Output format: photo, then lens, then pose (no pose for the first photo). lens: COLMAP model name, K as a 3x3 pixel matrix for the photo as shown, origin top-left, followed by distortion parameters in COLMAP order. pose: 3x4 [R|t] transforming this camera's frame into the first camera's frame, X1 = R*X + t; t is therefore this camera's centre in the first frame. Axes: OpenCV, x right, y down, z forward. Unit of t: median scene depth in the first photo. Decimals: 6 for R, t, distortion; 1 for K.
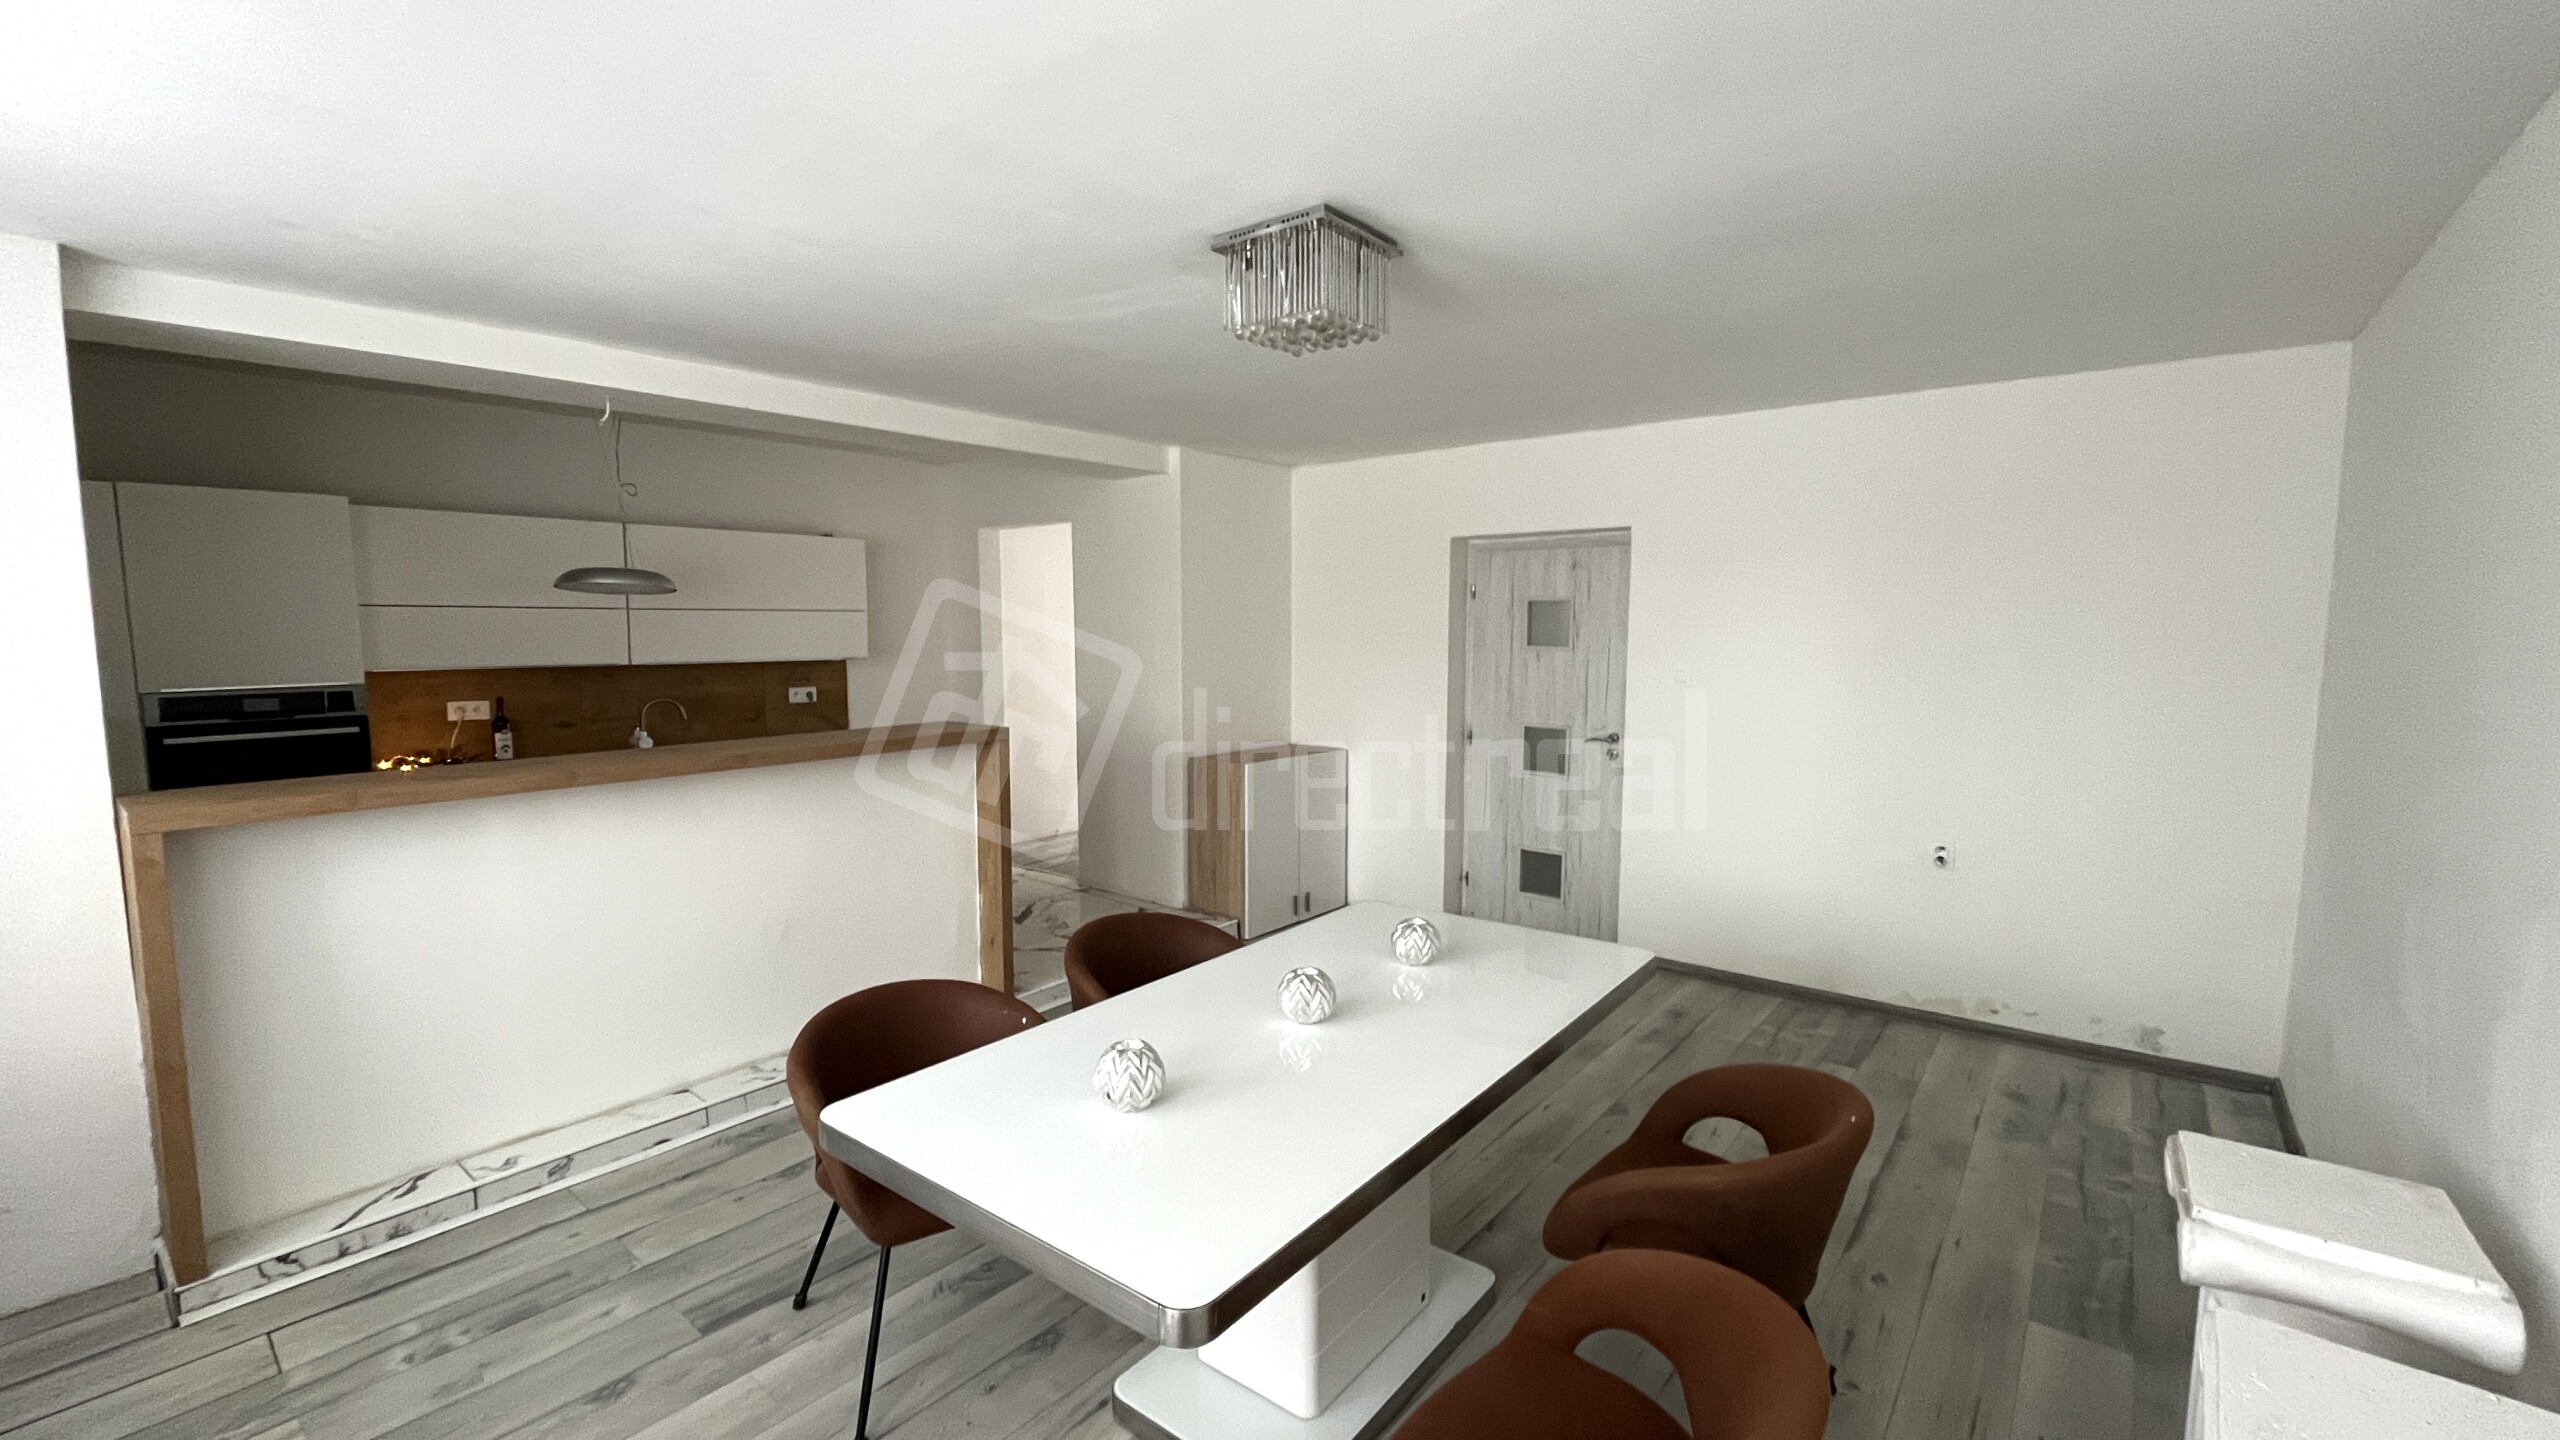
lens RADIAL K [[1037.9, 0, 1275.3], [0, 1037.9, 716.7], [0, 0, 1]] dist [-0.003108, -0.001026]
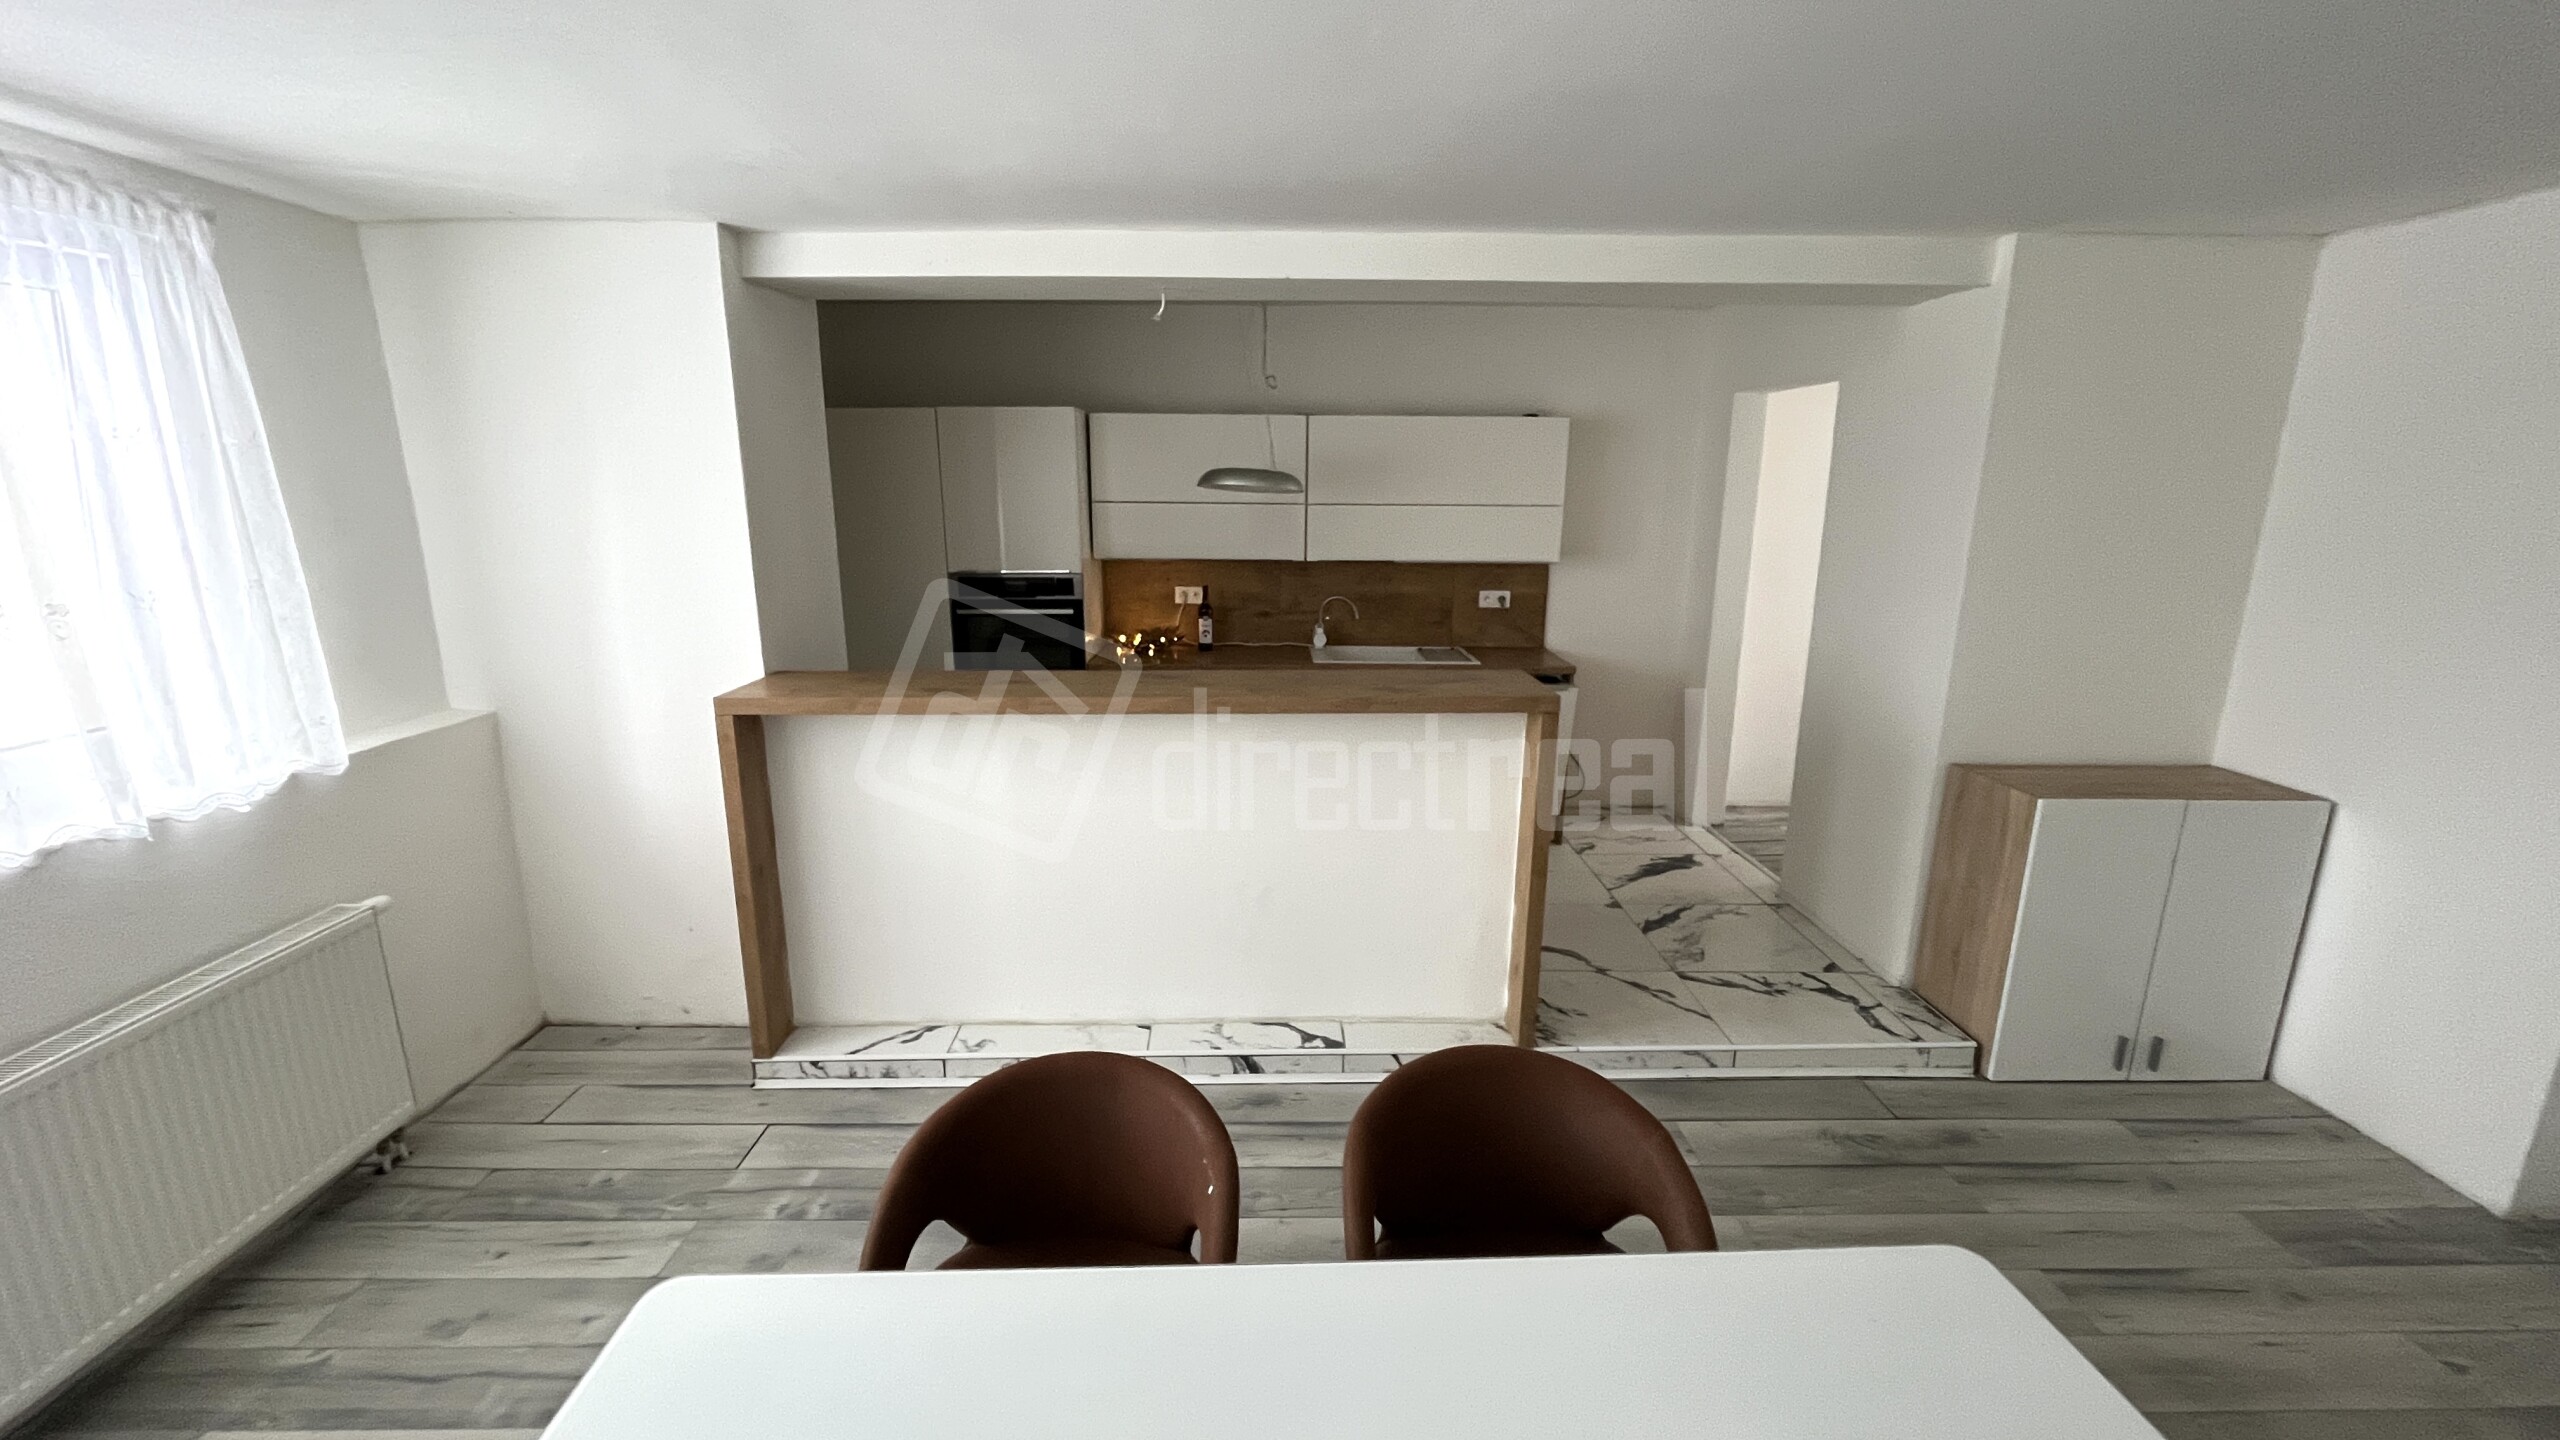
lens RADIAL K [[1037.9, 0, 1268.1], [0, 1037.9, 720.9], [0, 0, 1]] dist [-0.003108, -0.001026]
pose [[0.646018, 0.177548, -0.742386, 0.119880], [-0.076054, 0.982705, 0.168841, -0.064965], [0.759524, -0.052613, 0.648348, 0.320505]]
